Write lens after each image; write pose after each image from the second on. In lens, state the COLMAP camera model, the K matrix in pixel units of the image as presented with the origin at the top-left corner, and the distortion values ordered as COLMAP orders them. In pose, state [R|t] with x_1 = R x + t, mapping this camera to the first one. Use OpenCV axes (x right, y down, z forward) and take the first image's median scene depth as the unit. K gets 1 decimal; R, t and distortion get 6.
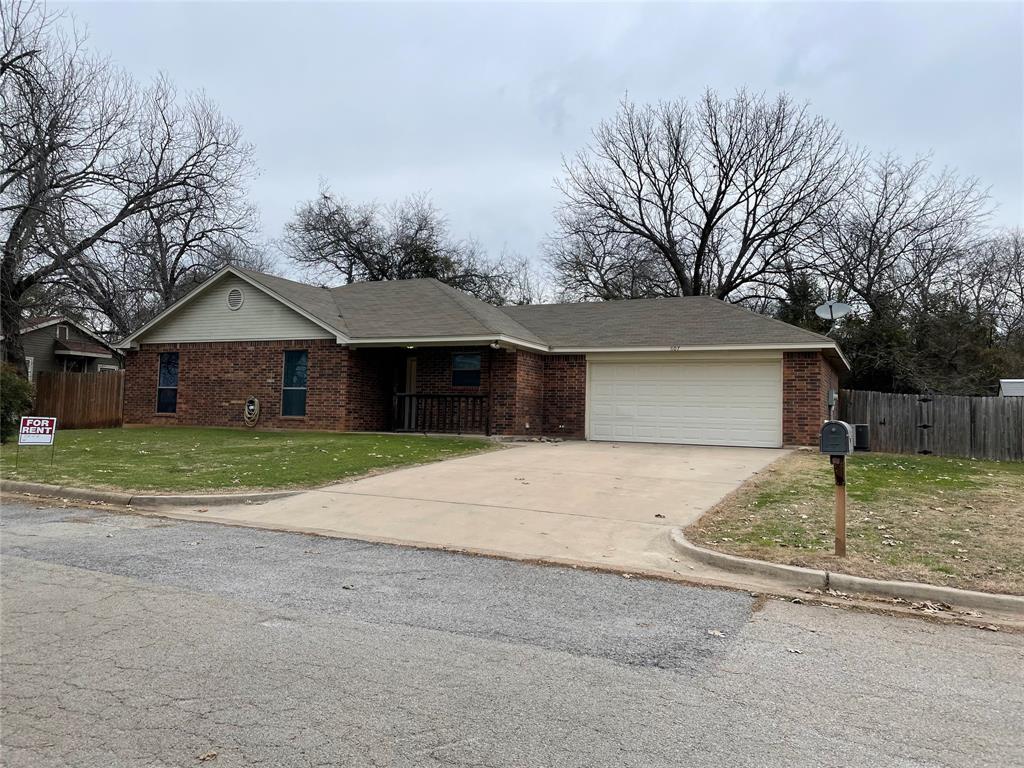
lens RADIAL K [[776.7, 0, 510.8], [0, 776.7, 382.7], [0, 0, 1]] dist [0.065360, -0.083835]
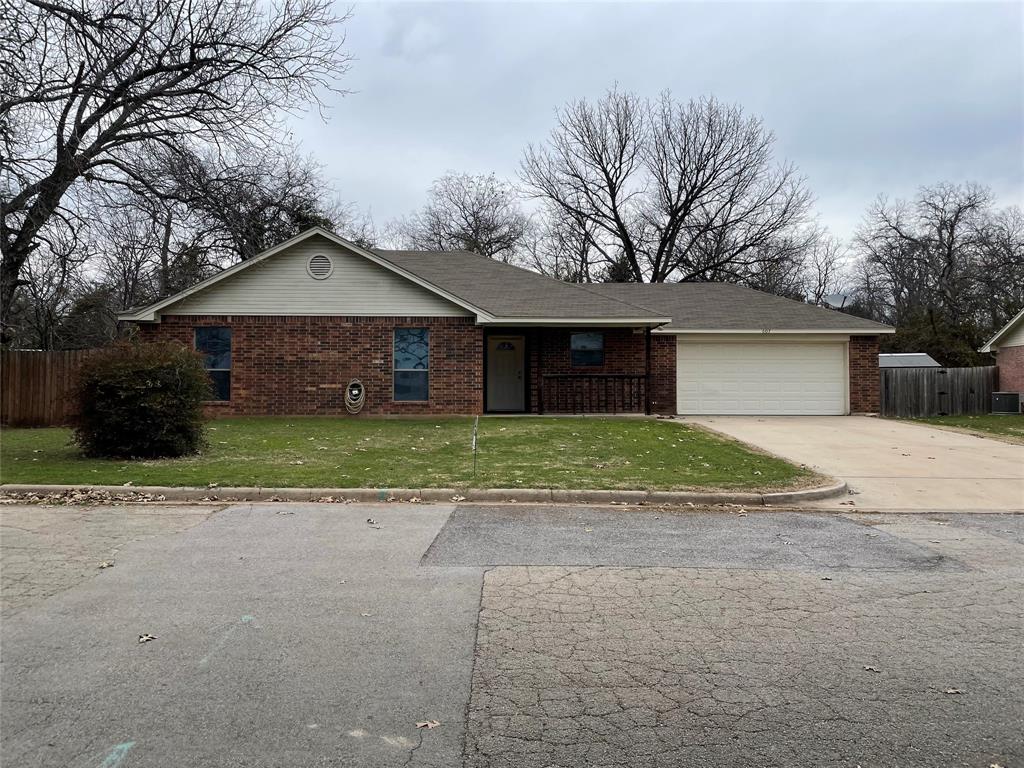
lens RADIAL K [[776.7, 0, 509.7], [0, 776.7, 383.9], [0, 0, 1]] dist [0.065360, -0.083835]
pose [[0.888765, -0.021817, 0.457843, -0.599341], [0.000492, 0.998911, 0.046646, -0.019130], [-0.458362, -0.041232, 0.887808, 0.145365]]
